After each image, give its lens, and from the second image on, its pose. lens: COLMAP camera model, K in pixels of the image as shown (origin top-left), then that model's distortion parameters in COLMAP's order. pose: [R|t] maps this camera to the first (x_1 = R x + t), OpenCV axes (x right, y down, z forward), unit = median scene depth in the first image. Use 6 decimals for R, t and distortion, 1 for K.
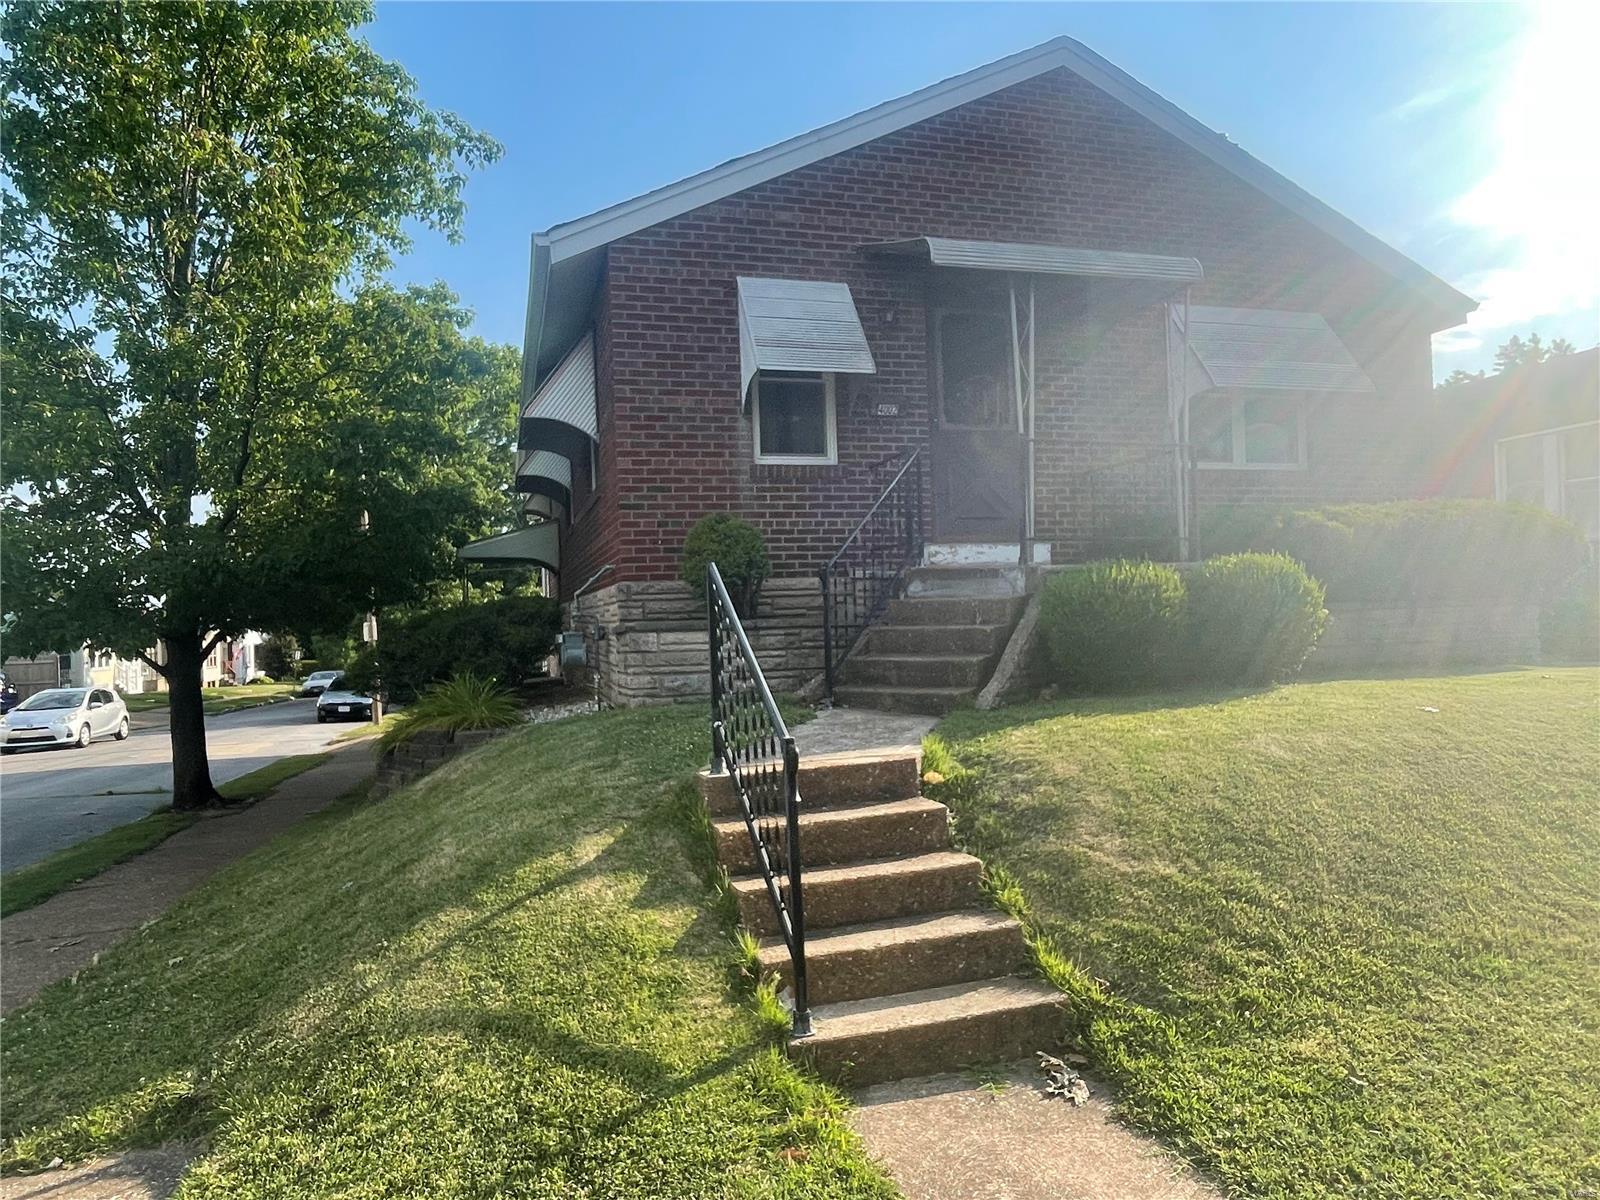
lens RADIAL K [[985.3, 0, 797.4], [0, 985.3, 601.2], [0, 0, 1]] dist [0.001800, 0.000051]
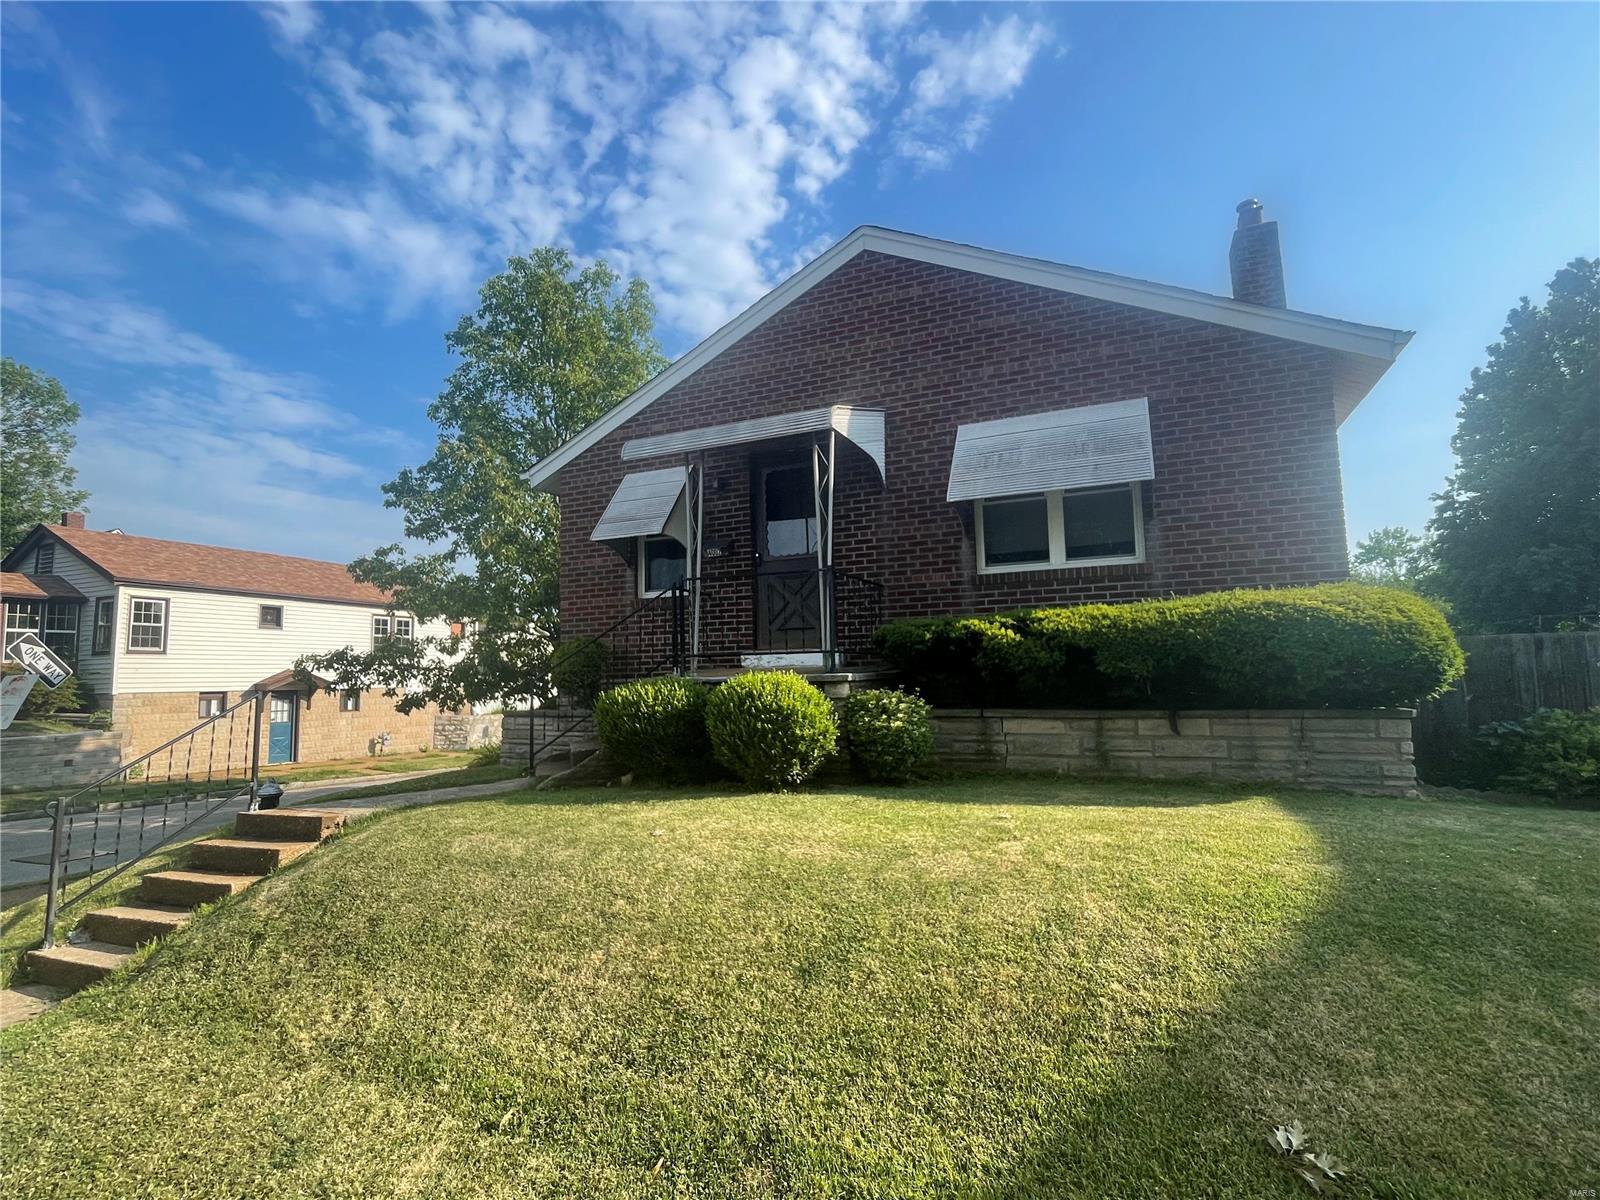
lens RADIAL K [[744.5, 0, 797.0], [0, 744.5, 599.4], [0, 0, 1]] dist [0.002105, 0.000294]
pose [[0.779258, -0.054528, -0.624327, 0.369880], [-0.007081, 0.995378, -0.095773, -0.016598], [0.626663, 0.079053, 0.775270, 0.137497]]
